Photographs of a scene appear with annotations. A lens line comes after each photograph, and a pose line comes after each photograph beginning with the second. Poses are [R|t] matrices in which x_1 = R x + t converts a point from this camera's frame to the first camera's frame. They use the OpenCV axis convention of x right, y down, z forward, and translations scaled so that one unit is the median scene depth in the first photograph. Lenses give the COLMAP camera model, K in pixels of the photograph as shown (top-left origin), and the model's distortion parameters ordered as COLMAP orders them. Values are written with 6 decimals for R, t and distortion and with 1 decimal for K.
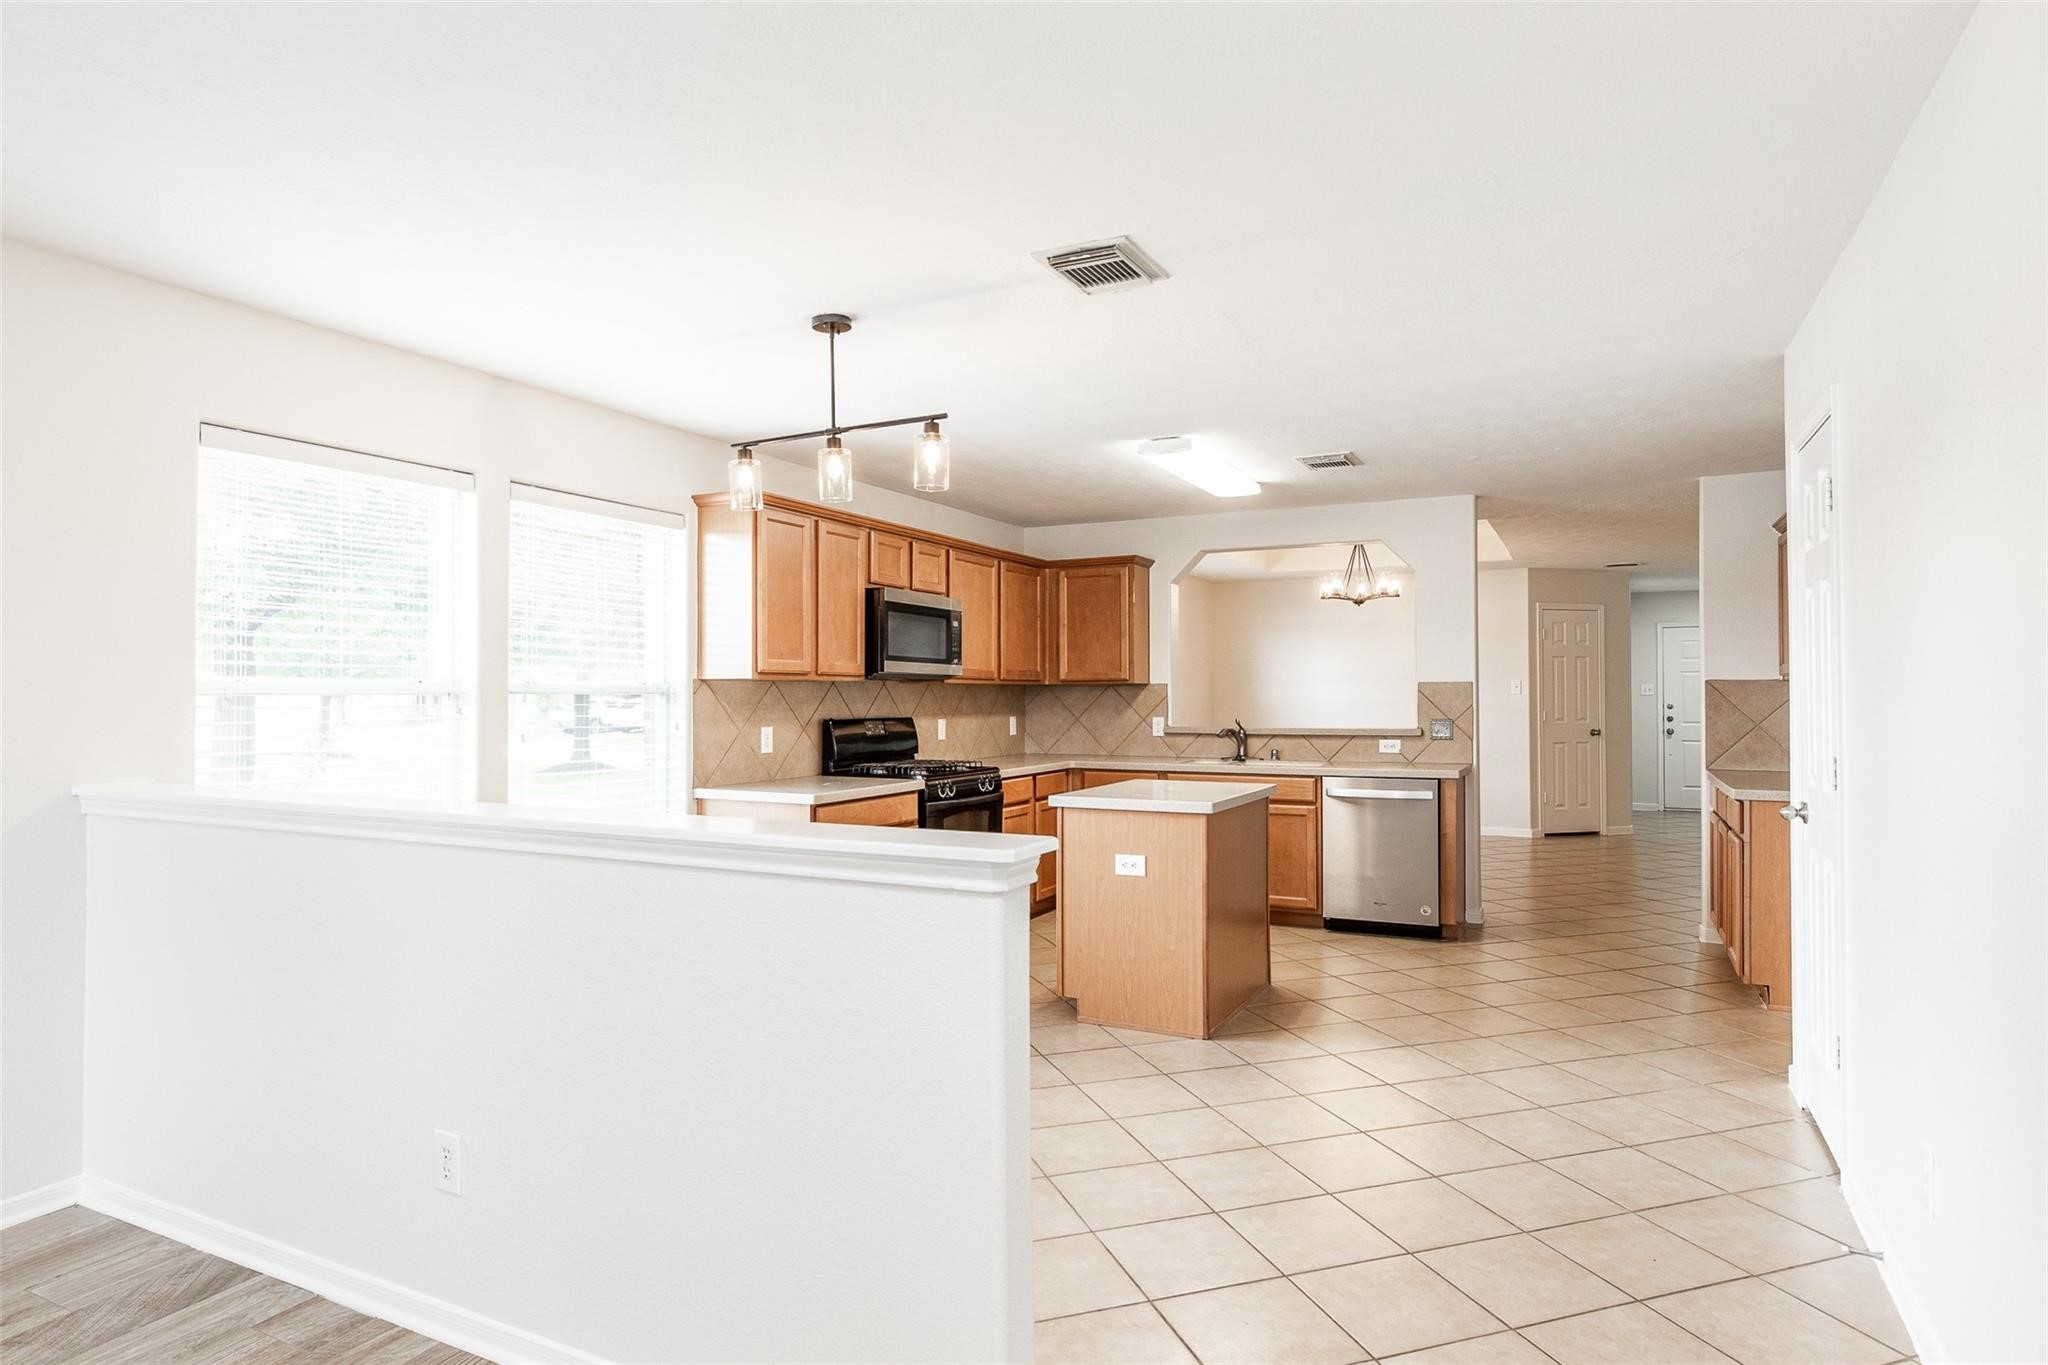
lens RADIAL K [[1139.8, 0, 1021.6], [0, 1139.8, 677.7], [0, 0, 1]] dist [-0.003532, 0.001149]
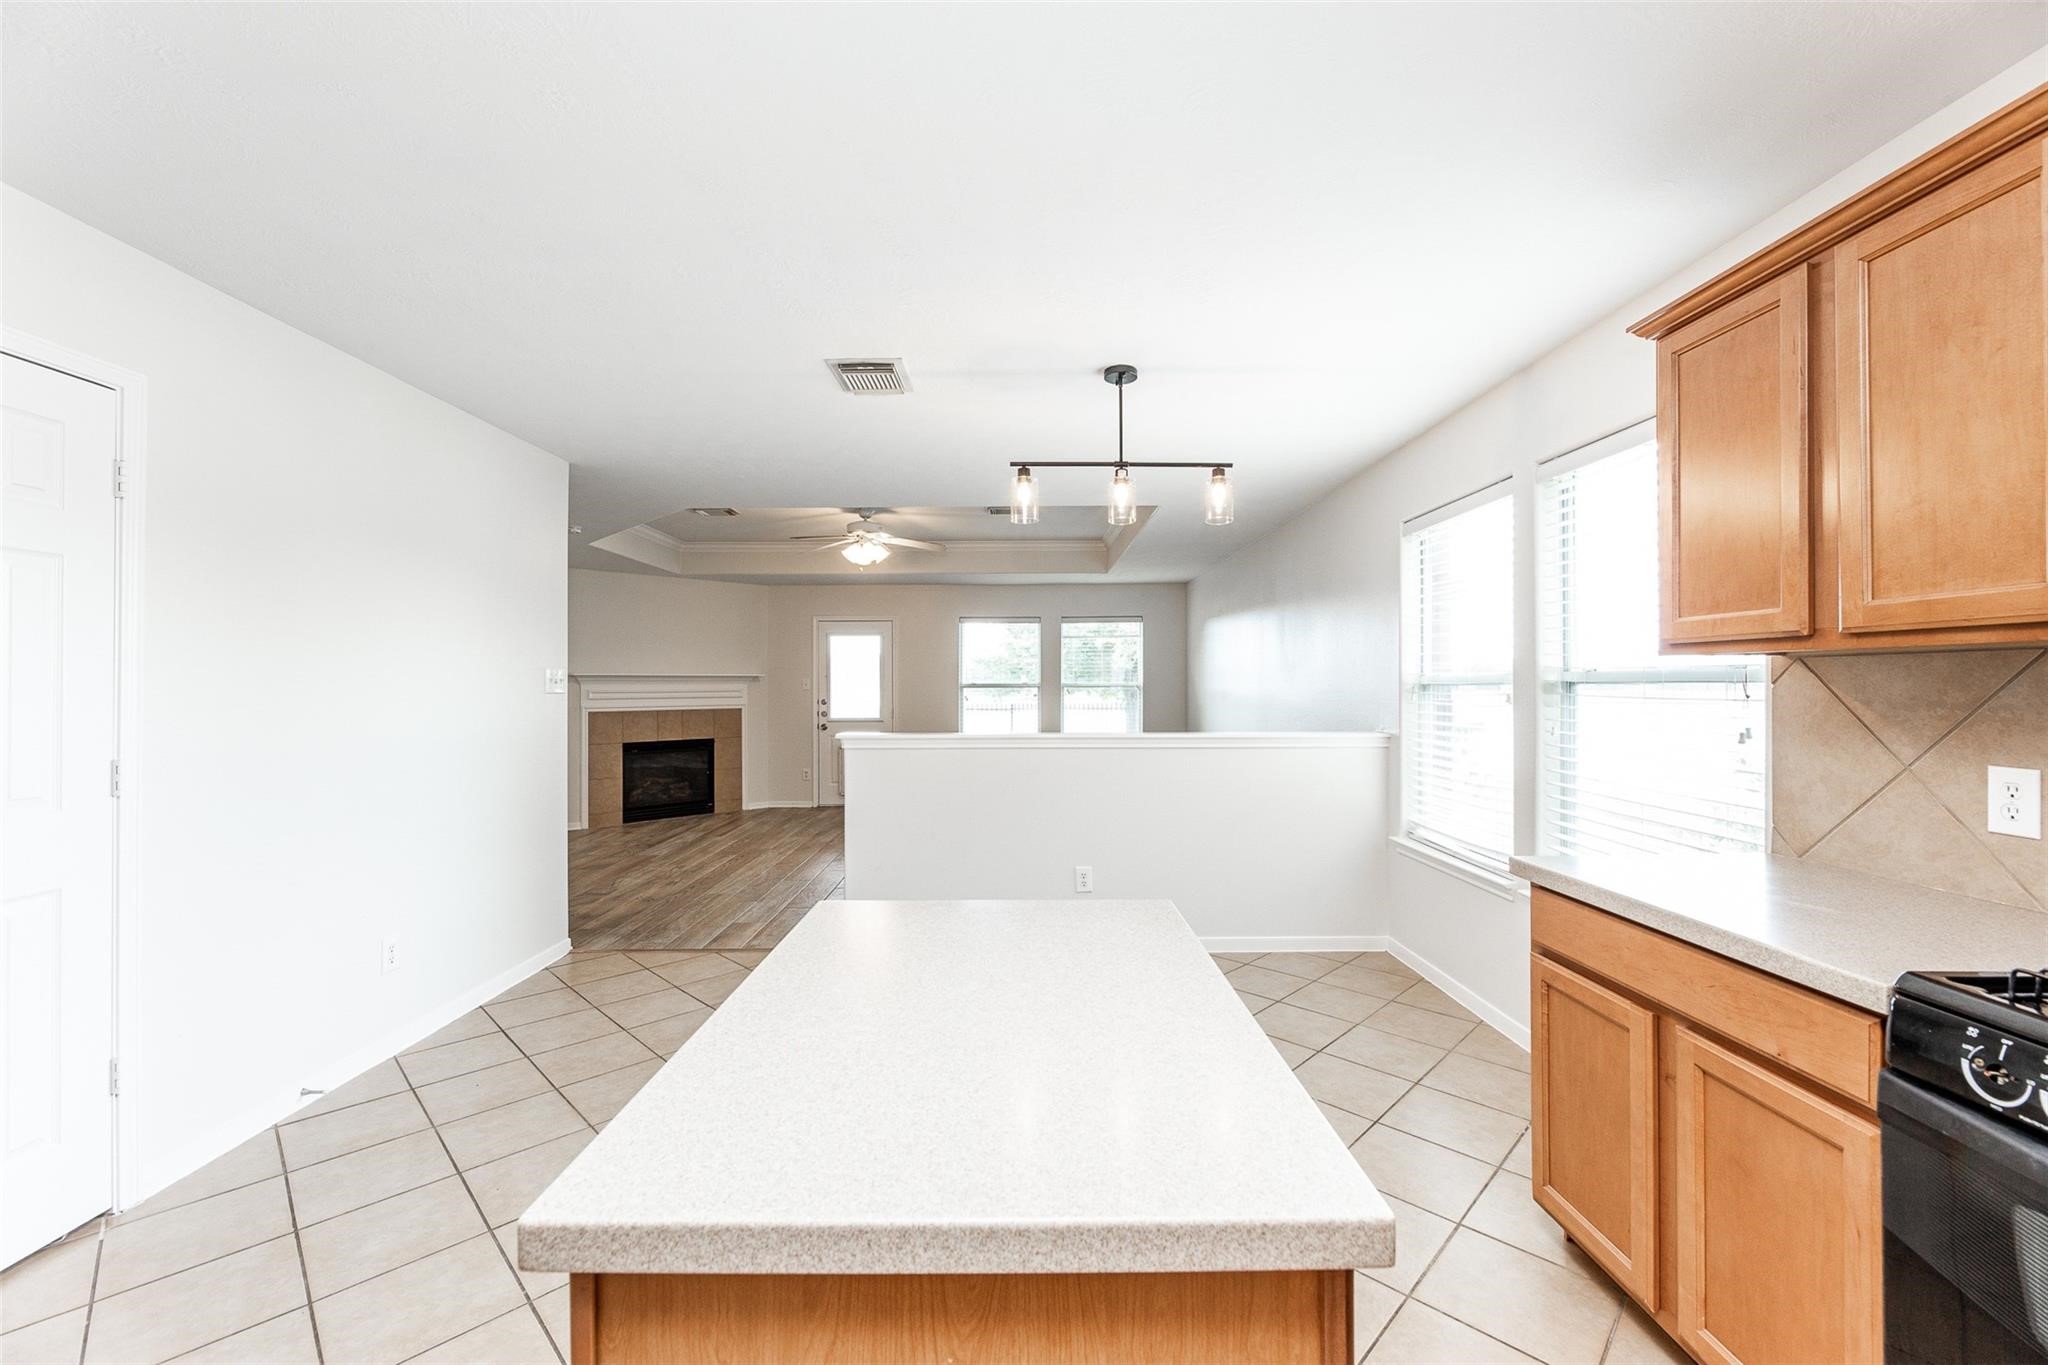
lens RADIAL K [[823.8, 0, 1025.6], [0, 823.8, 682.1], [0, 0, 1]] dist [0.000417, -0.000728]
pose [[-0.891101, 0.002176, -0.453800, 0.182485], [0.011487, 0.999776, -0.017762, 0.013595], [0.453660, -0.021040, -0.890927, 0.994665]]
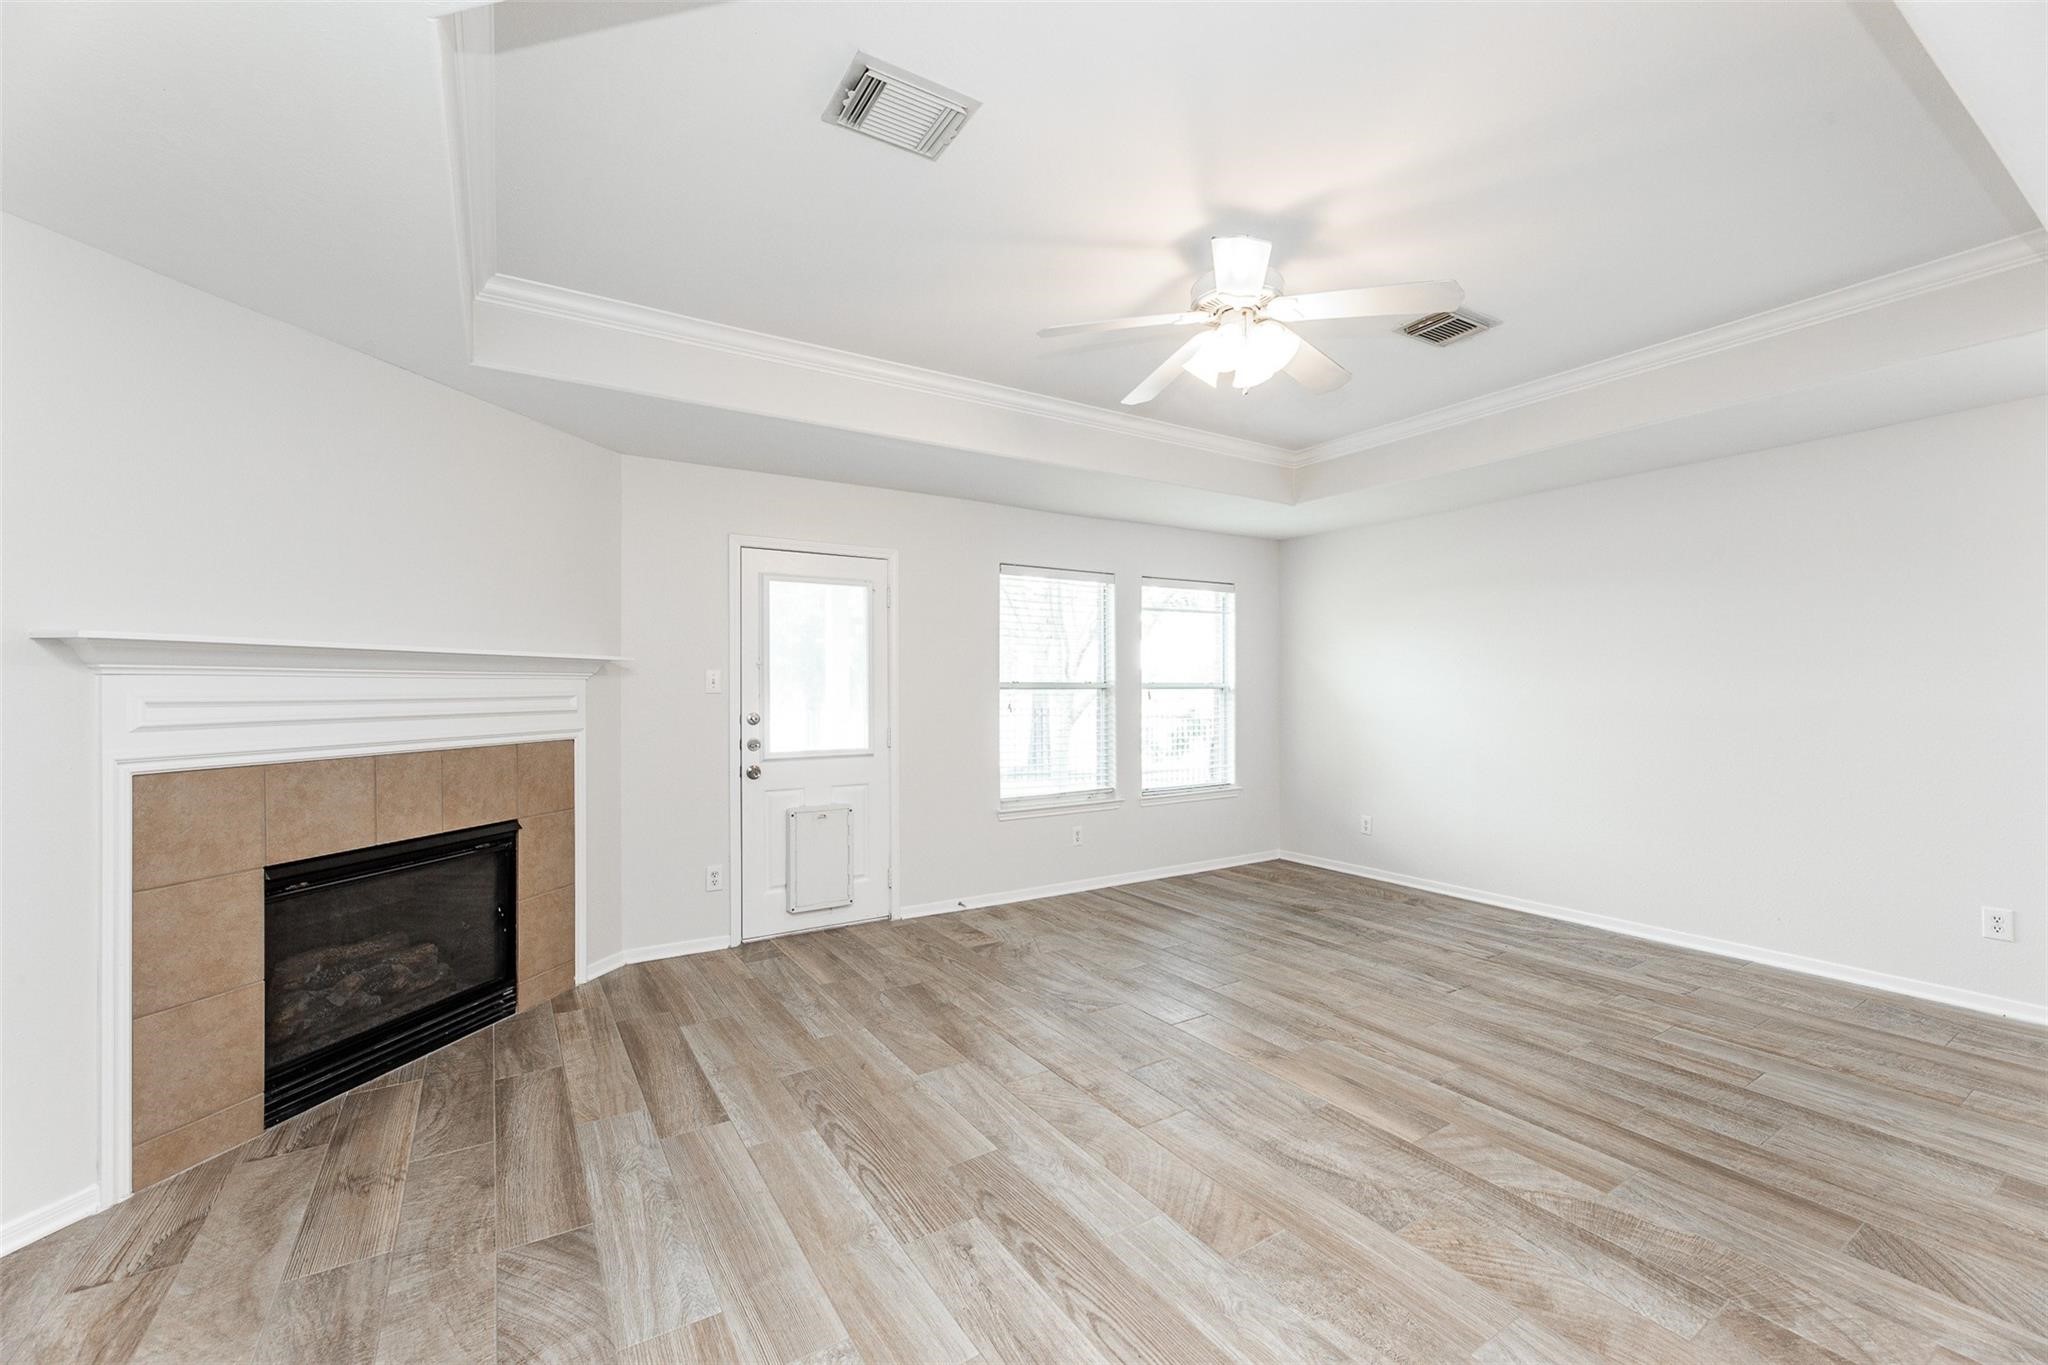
lens RADIAL K [[823.8, 0, 1024.6], [0, 823.8, 686.0], [0, 0, 1]] dist [0.000417, -0.000728]
pose [[-0.517746, -0.000234, -0.855534, 0.314844], [0.015253, 0.999838, -0.009504, 0.000303], [0.855398, -0.017970, -0.517659, 0.041088]]
